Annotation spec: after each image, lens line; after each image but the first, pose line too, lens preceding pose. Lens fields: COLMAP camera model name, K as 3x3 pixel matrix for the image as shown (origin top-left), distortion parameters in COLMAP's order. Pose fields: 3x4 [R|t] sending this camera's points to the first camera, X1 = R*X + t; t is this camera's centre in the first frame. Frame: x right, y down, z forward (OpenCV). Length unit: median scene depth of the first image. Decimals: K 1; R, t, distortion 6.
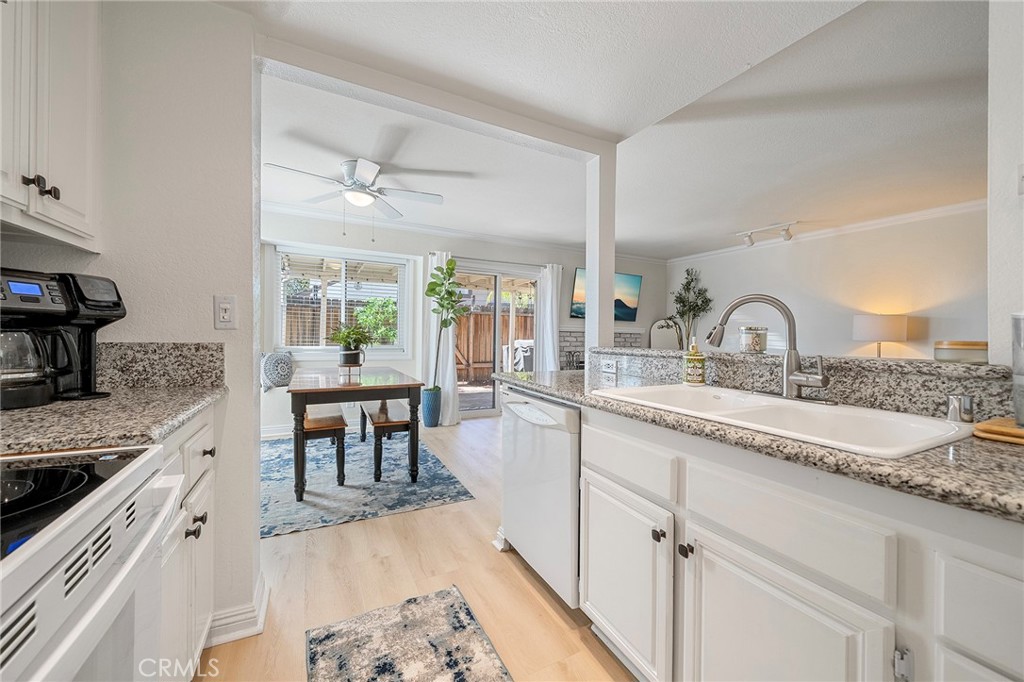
lens RADIAL K [[387.4, 0, 509.7], [0, 387.4, 332.8], [0, 0, 1]] dist [-0.002408, -0.000082]
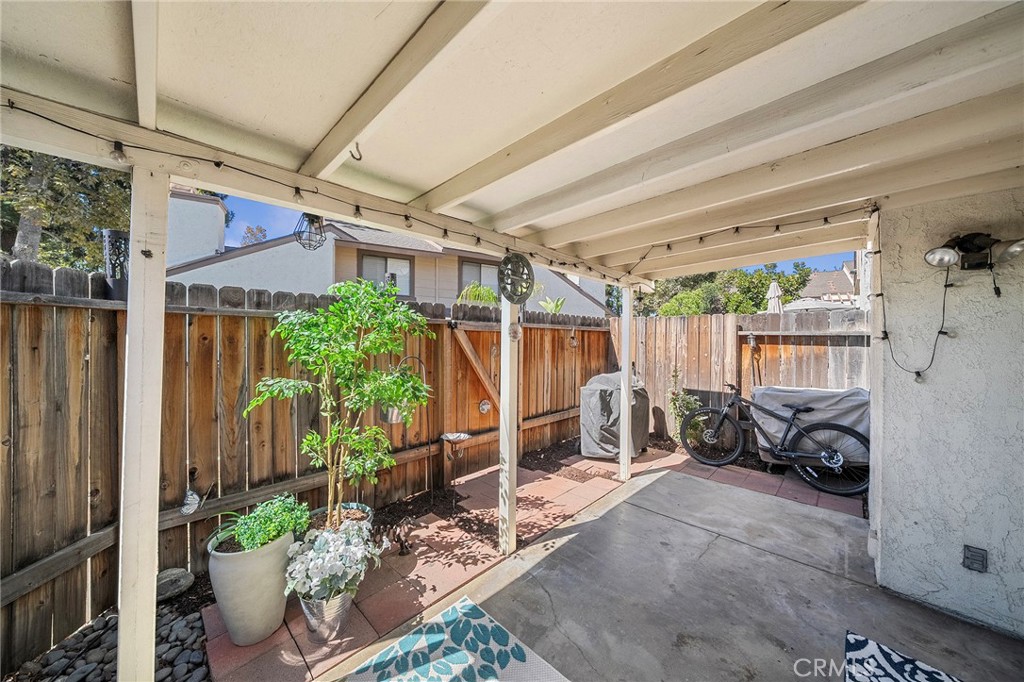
lens RADIAL K [[349.6, 0, 507.9], [0, 349.6, 341.8], [0, 0, 1]] dist [0.002058, 0.000107]
pose [[0.949332, -0.015656, 0.313885, -0.255075], [0.013629, 0.999870, 0.008652, -0.033557], [-0.313980, -0.003935, 0.949422, 0.547589]]
